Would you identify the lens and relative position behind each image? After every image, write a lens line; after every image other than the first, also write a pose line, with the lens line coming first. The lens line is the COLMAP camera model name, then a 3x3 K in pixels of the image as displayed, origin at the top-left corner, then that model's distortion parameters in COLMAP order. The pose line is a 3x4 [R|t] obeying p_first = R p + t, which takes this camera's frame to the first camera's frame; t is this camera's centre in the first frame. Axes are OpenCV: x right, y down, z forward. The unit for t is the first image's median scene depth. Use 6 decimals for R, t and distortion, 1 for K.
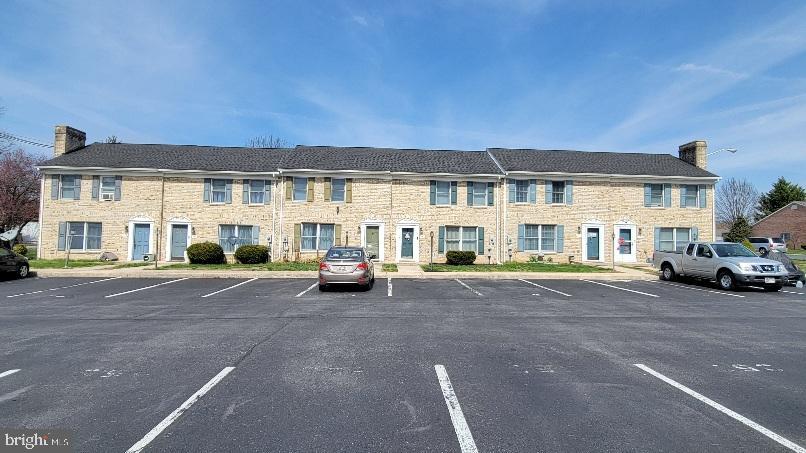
lens RADIAL K [[328.6, 0, 408.0], [0, 328.6, 221.3], [0, 0, 1]] dist [-0.000332, 0.000053]
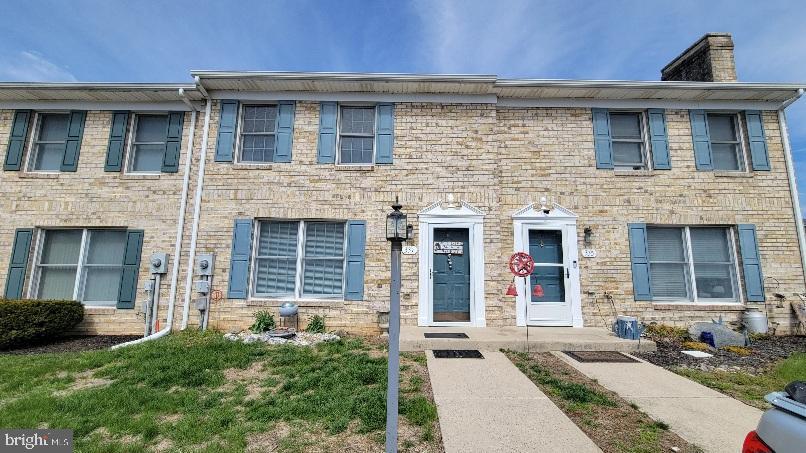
lens RADIAL K [[294.5, 0, 403.0], [0, 294.5, 226.5], [0, 0, 1]] dist [-0.001054, -0.000055]
pose [[0.999407, -0.014580, -0.031195, 0.520597], [0.011457, 0.995115, -0.098057, 0.048940], [0.032472, 0.097641, 0.994692, 0.681589]]
